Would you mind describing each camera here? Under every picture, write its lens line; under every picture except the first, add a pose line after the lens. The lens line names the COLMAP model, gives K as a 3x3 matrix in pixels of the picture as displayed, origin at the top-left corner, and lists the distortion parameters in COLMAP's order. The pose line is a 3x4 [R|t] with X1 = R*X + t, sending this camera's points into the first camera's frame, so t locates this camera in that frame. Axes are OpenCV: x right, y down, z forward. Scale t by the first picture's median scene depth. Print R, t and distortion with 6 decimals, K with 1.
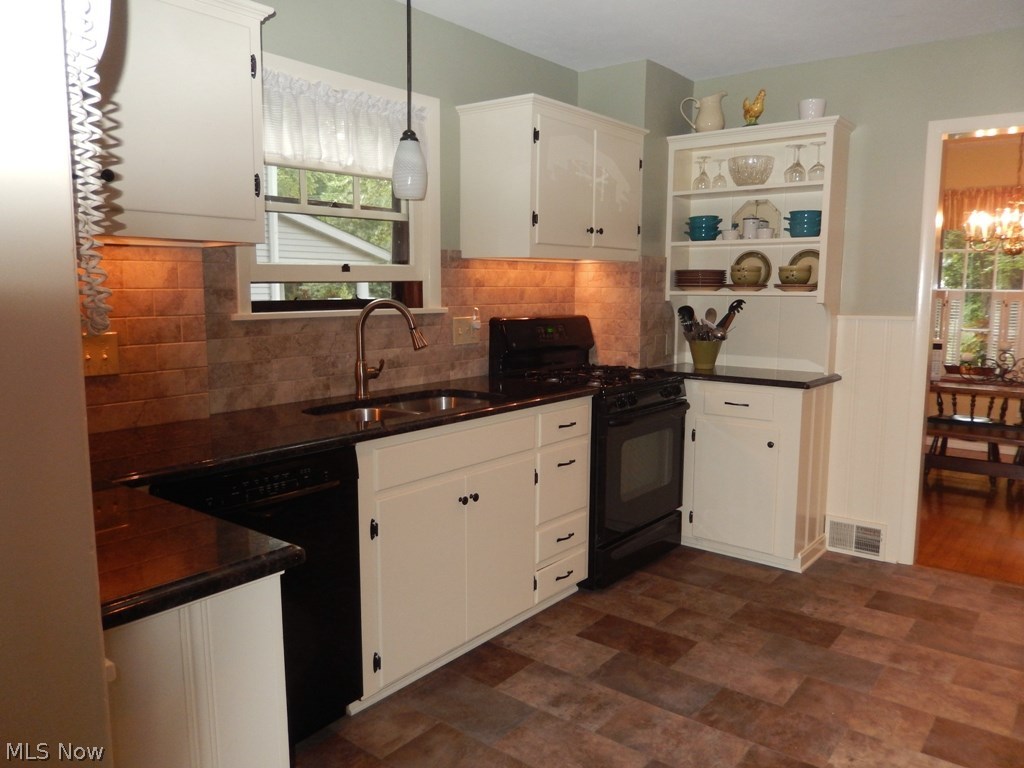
lens RADIAL K [[746.0, 0, 512.0], [0, 746.0, 384.0], [0, 0, 1]] dist [-0.096794, 0.055664]
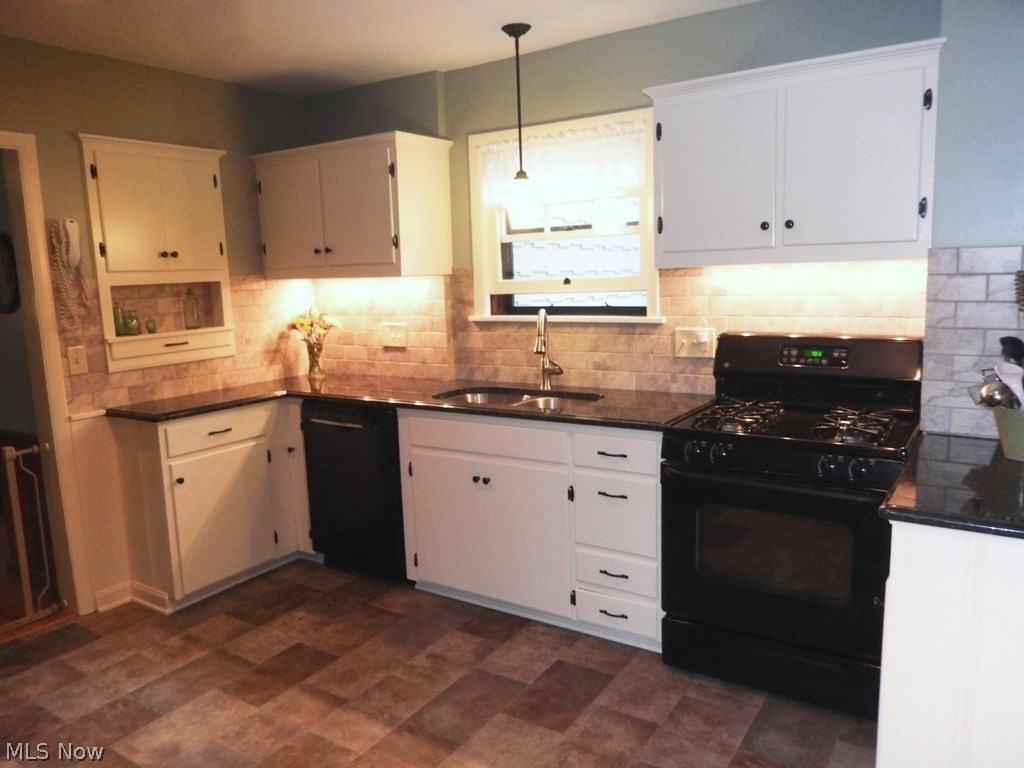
lens RADIAL K [[769.3, 0, 512.0], [0, 769.3, 384.0], [0, 0, 1]] dist [0.005532, -0.001783]
pose [[0.093796, 0.124884, -0.987728, 1.065602], [-0.107221, 0.987599, 0.114686, -0.130740], [0.989801, 0.095148, 0.106023, 0.820659]]
